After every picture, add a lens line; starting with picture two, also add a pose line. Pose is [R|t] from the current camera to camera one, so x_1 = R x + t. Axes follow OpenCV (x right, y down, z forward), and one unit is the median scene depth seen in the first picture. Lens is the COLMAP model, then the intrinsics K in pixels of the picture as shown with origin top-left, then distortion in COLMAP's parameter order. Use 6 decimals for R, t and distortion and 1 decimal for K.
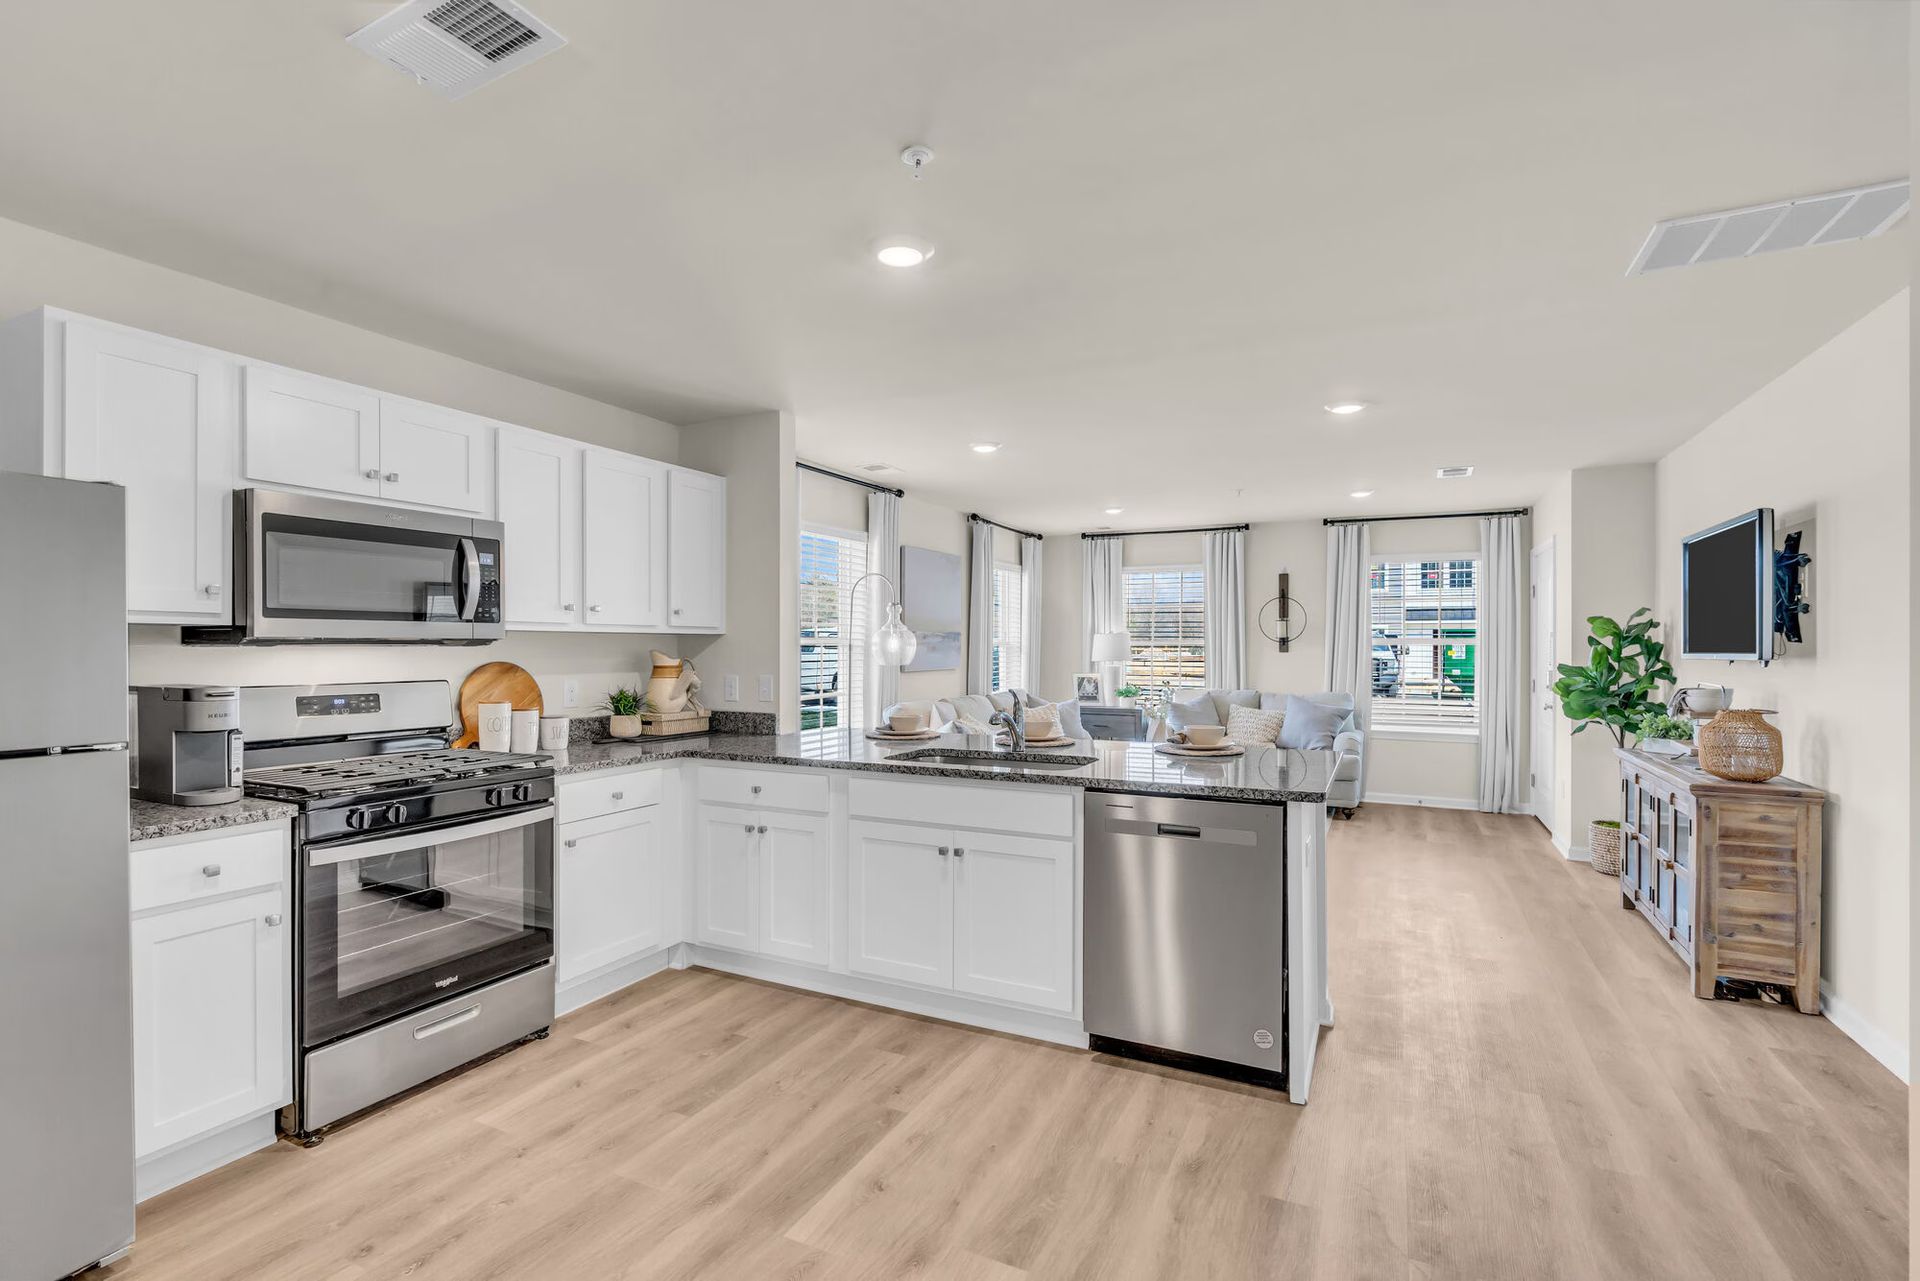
lens RADIAL K [[870.0, 0, 967.0], [0, 870.0, 654.8], [0, 0, 1]] dist [-0.003529, 0.001577]
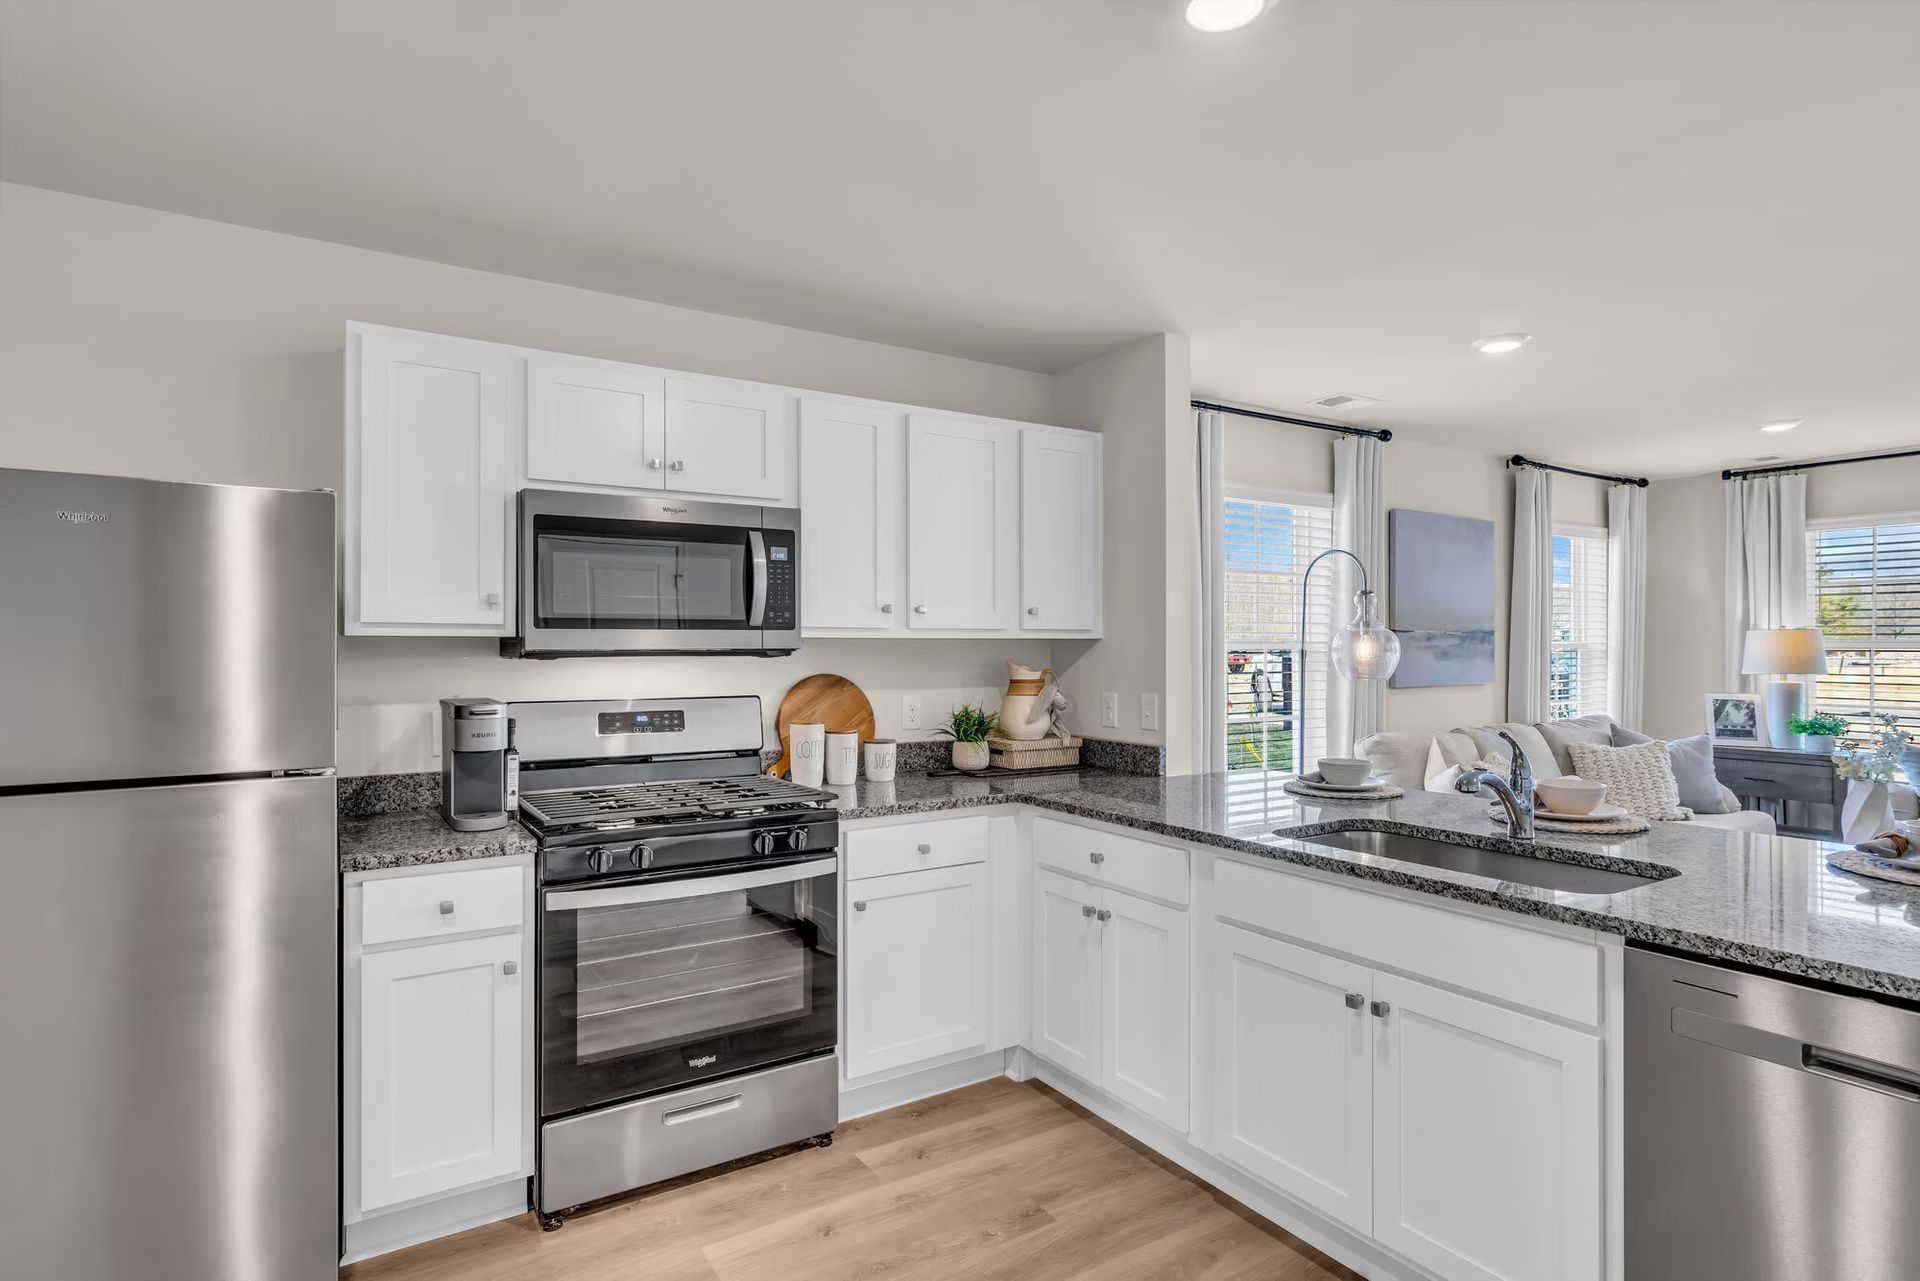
lens RADIAL K [[1000.3, 0, 959.4], [0, 1000.3, 649.0], [0, 0, 1]] dist [0.001412, 0.001983]
pose [[0.855791, -0.001946, -0.517319, 0.074991], [-0.002101, 0.999972, -0.007236, -0.009080], [0.517318, 0.007280, 0.855762, 0.205853]]
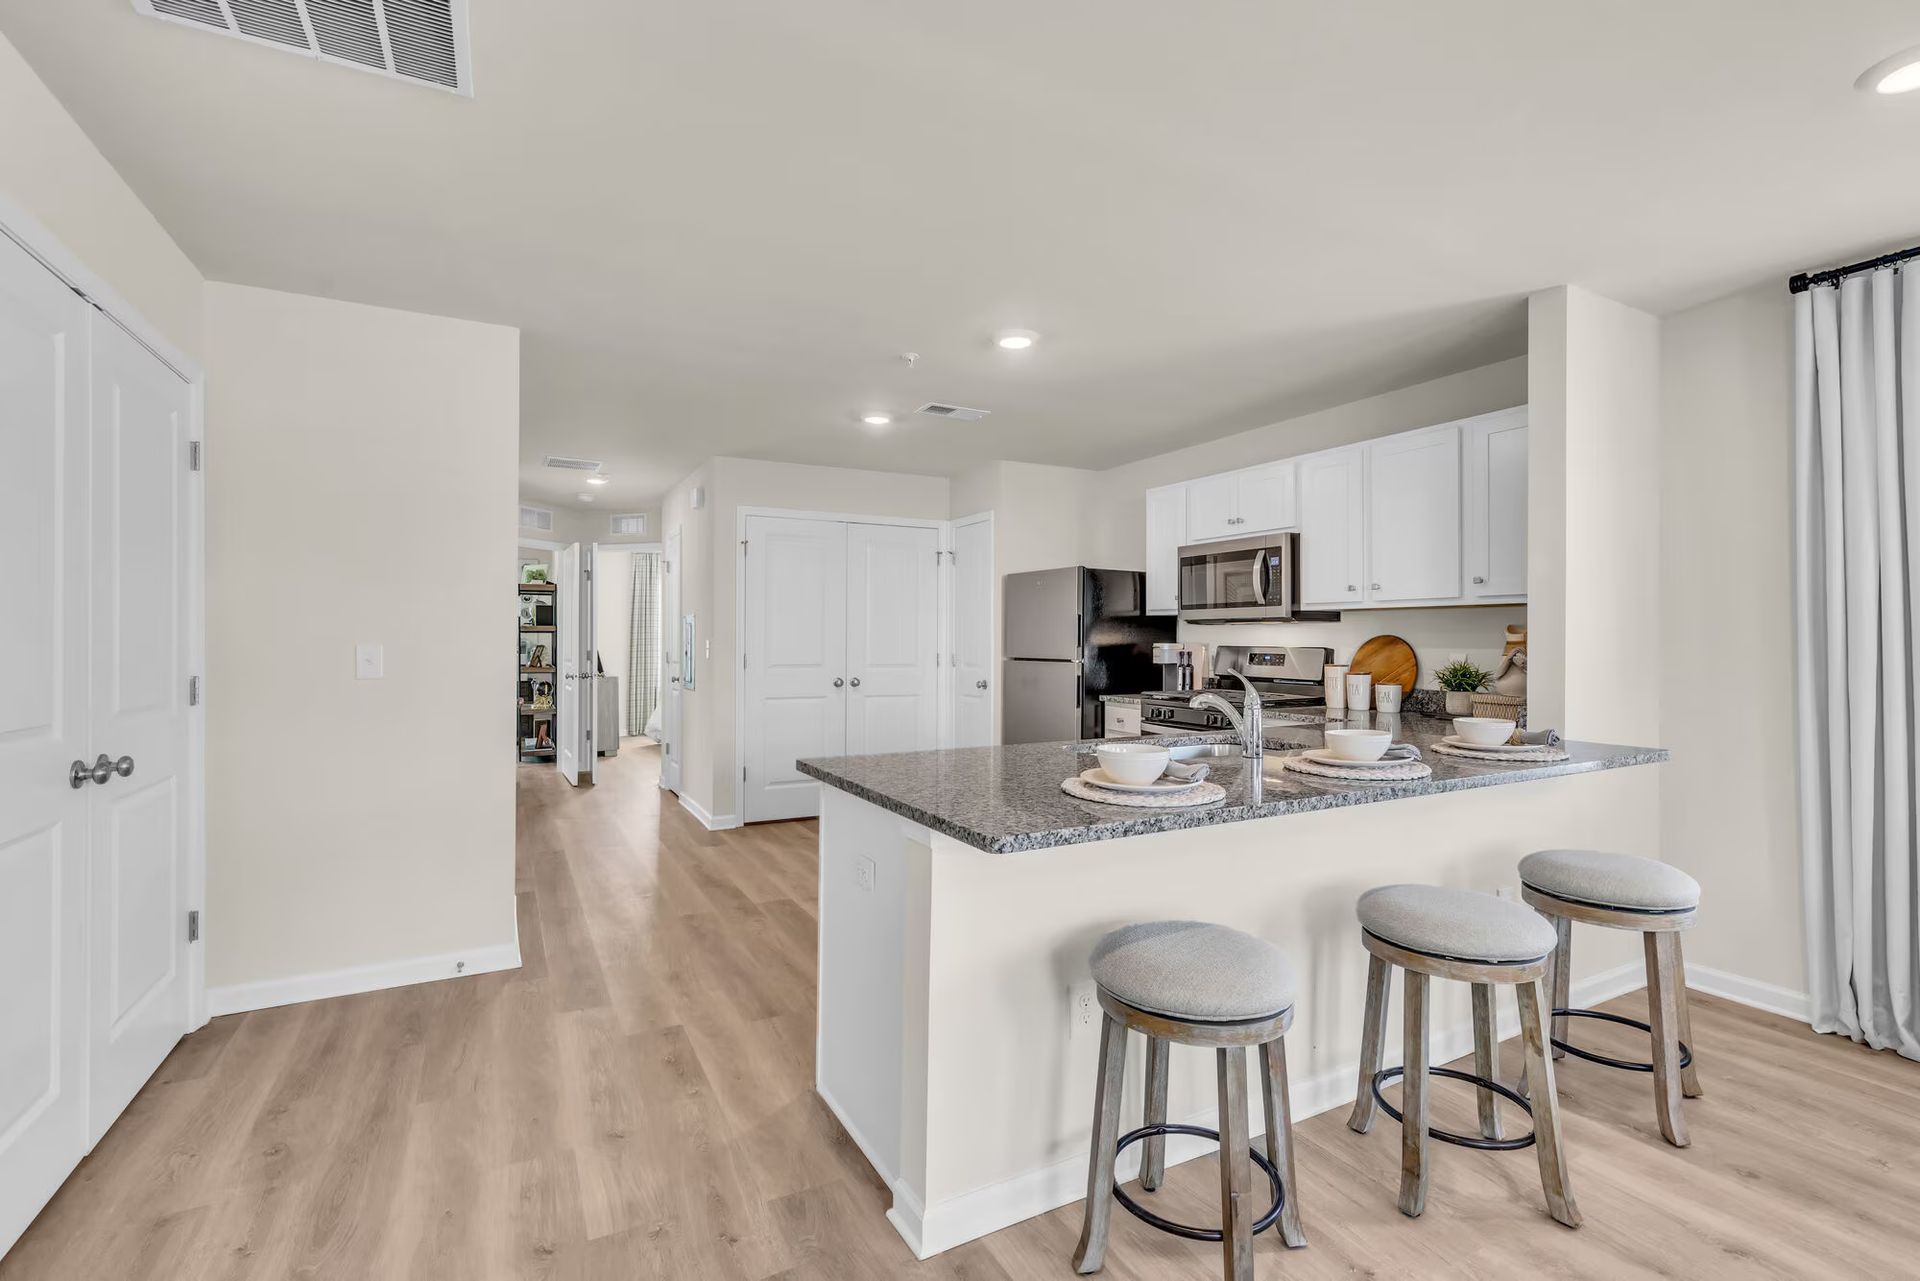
lens RADIAL K [[870.0, 0, 958.8], [0, 870.0, 636.3], [0, 0, 1]] dist [-0.003529, 0.001577]
pose [[-0.581357, -0.000656, -0.813648, 0.708350], [-0.008416, 0.999951, 0.005207, 0.007379], [0.813605, 0.009875, -0.581334, 1.099787]]
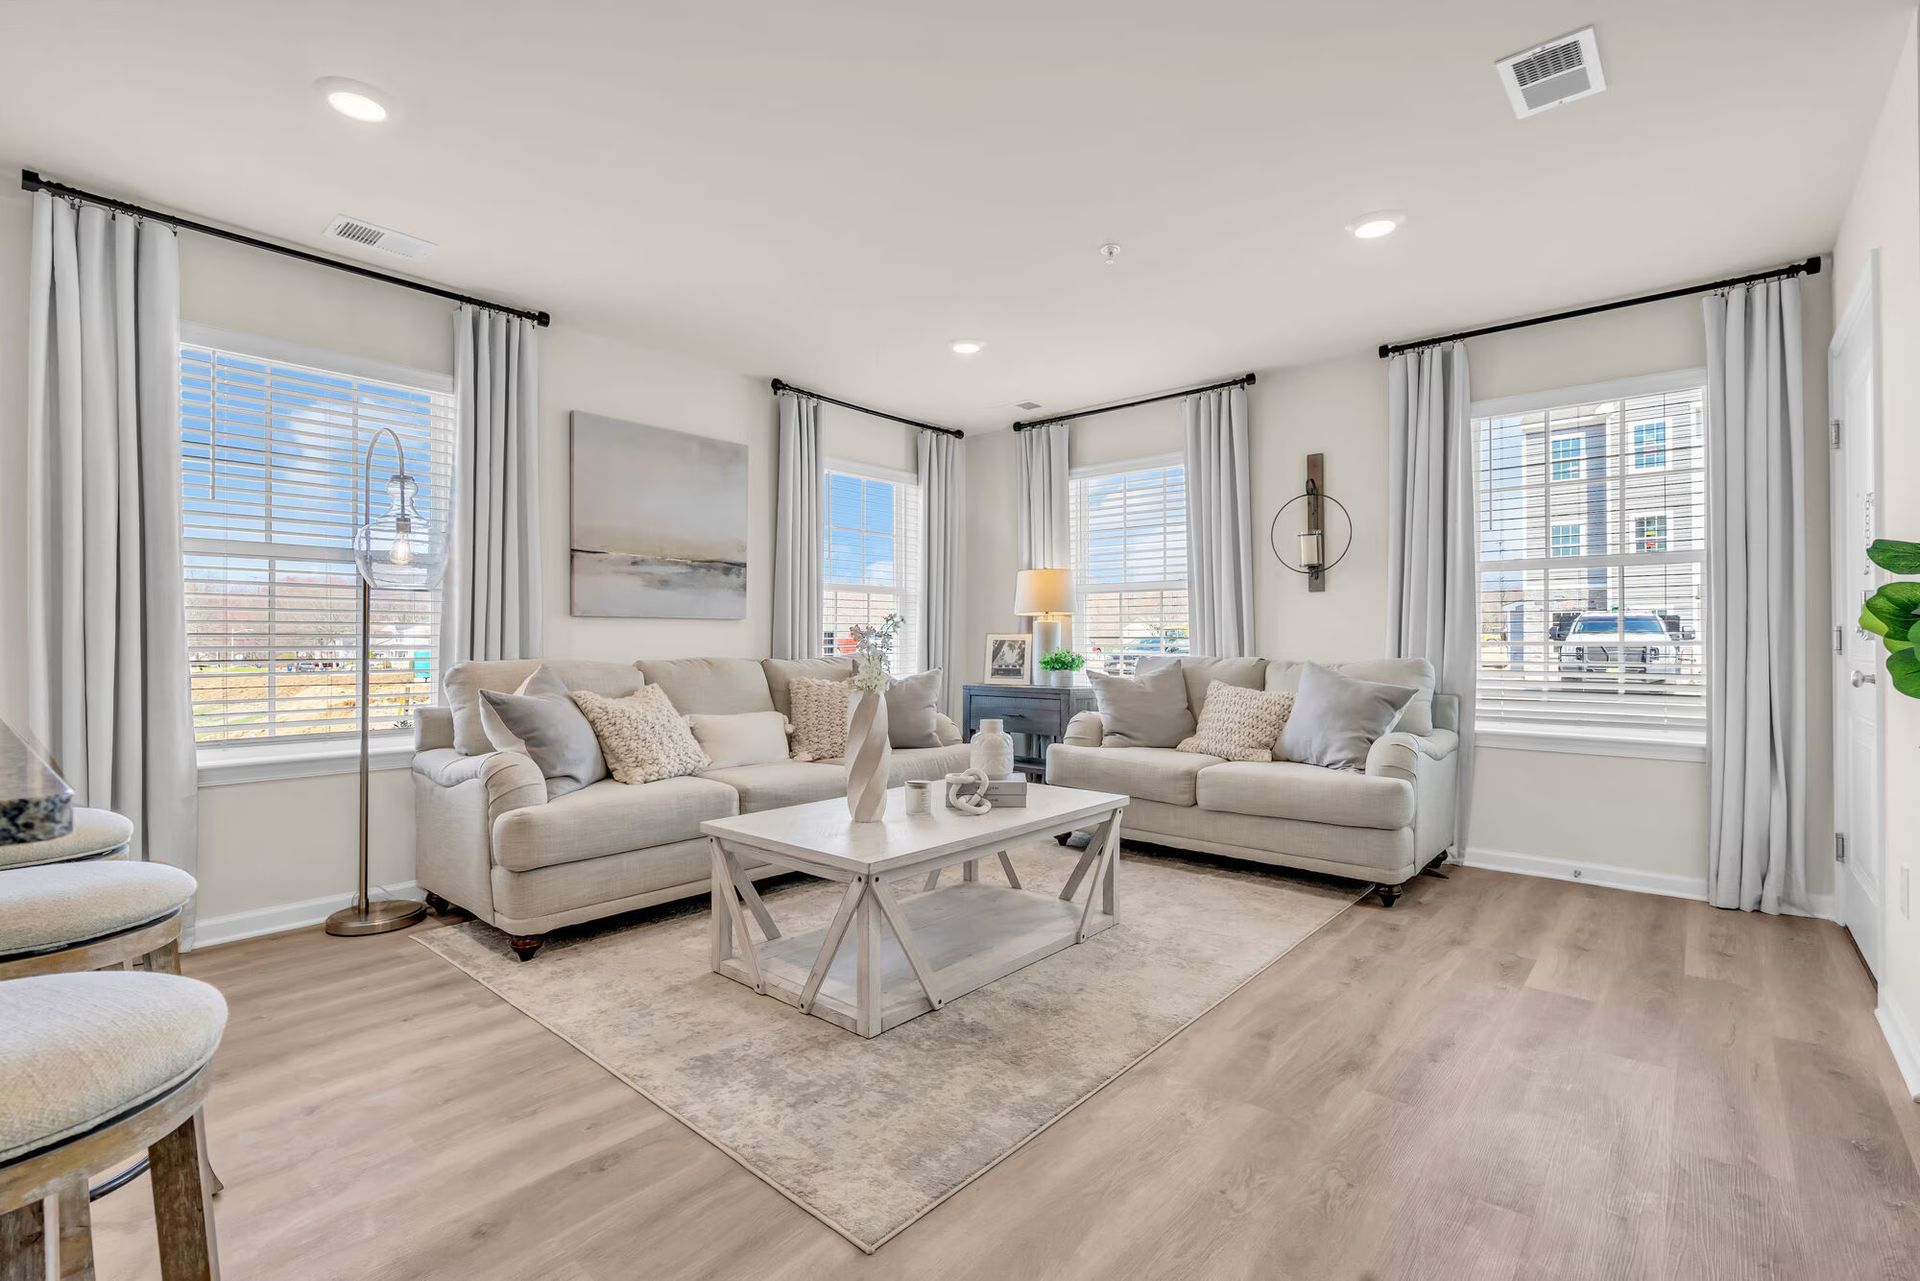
lens RADIAL K [[870.0, 0, 963.3], [0, 870.0, 643.4], [0, 0, 1]] dist [-0.003529, 0.001577]
pose [[0.968238, -0.003551, -0.250004, 0.570243], [0.000860, 0.999941, -0.010873, 0.075090], [0.250028, 0.010313, 0.968184, 0.788223]]
